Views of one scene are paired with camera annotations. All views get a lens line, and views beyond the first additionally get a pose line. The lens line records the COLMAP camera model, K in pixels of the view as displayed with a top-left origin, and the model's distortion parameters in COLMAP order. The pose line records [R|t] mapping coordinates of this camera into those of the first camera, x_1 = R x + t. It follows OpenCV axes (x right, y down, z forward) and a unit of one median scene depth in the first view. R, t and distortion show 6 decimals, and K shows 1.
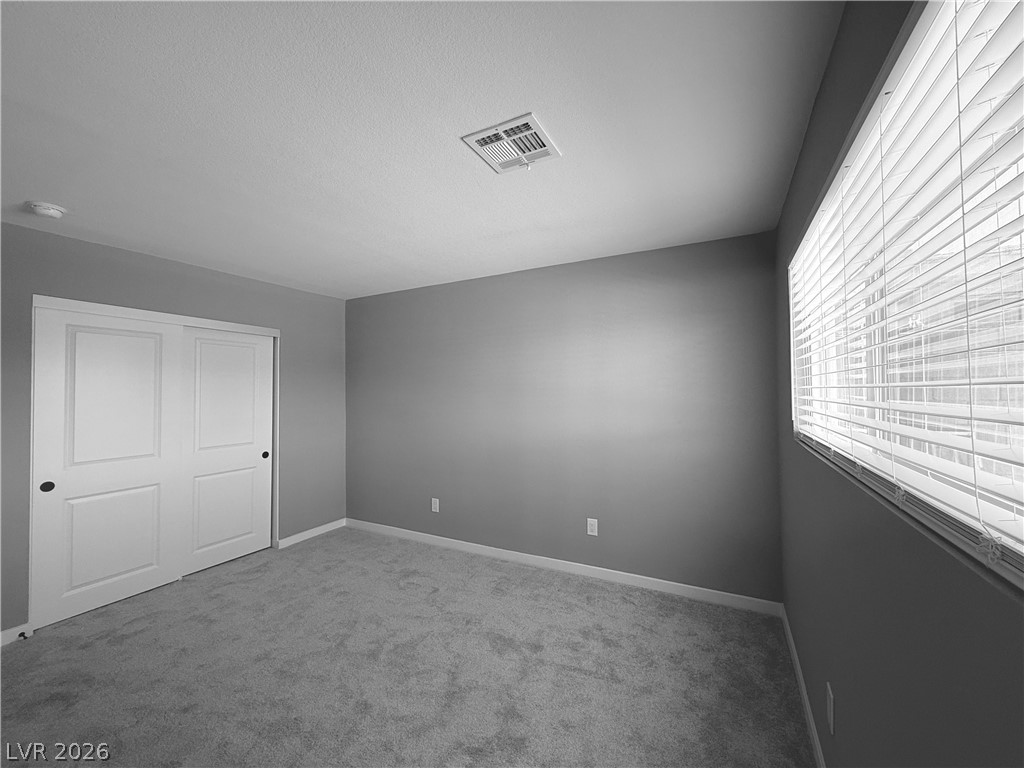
lens RADIAL K [[408.8, 0, 510.5], [0, 408.8, 383.9], [0, 0, 1]] dist [-0.002263, 0.000064]
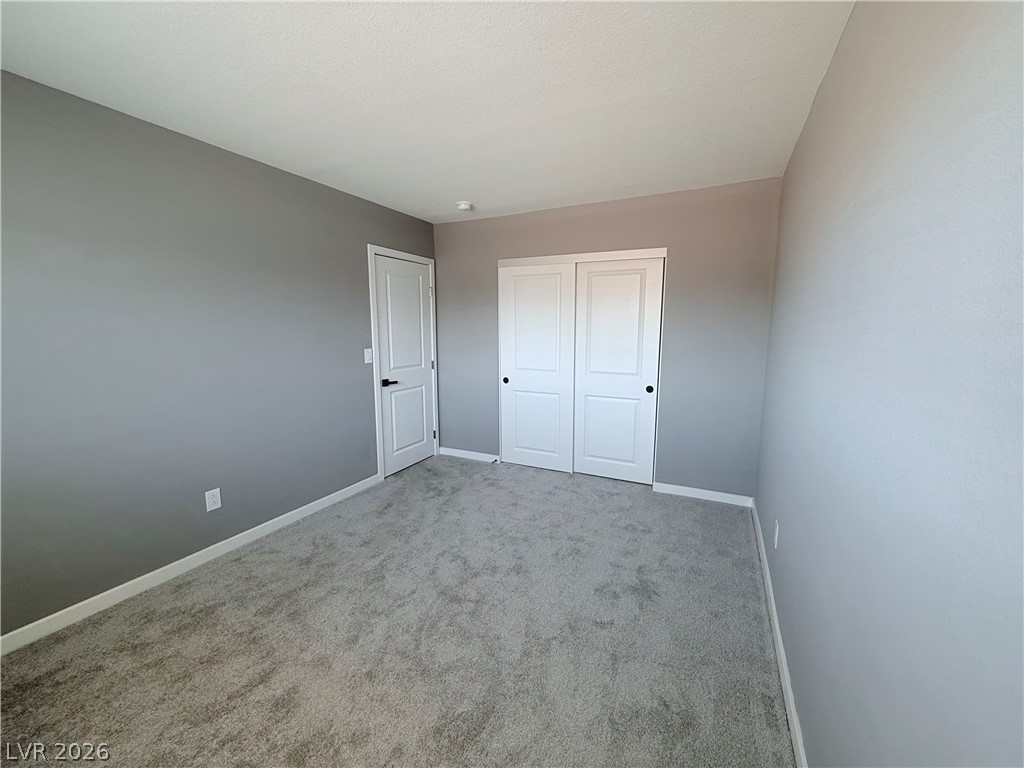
lens RADIAL K [[408.8, 0, 510.5], [0, 408.8, 383.9], [0, 0, 1]] dist [-0.002263, 0.000064]
pose [[0.023247, 0.148865, -0.988584, 0.391699], [0.017826, 0.988632, 0.149292, 0.019957], [0.999571, -0.021093, 0.020329, 0.817120]]
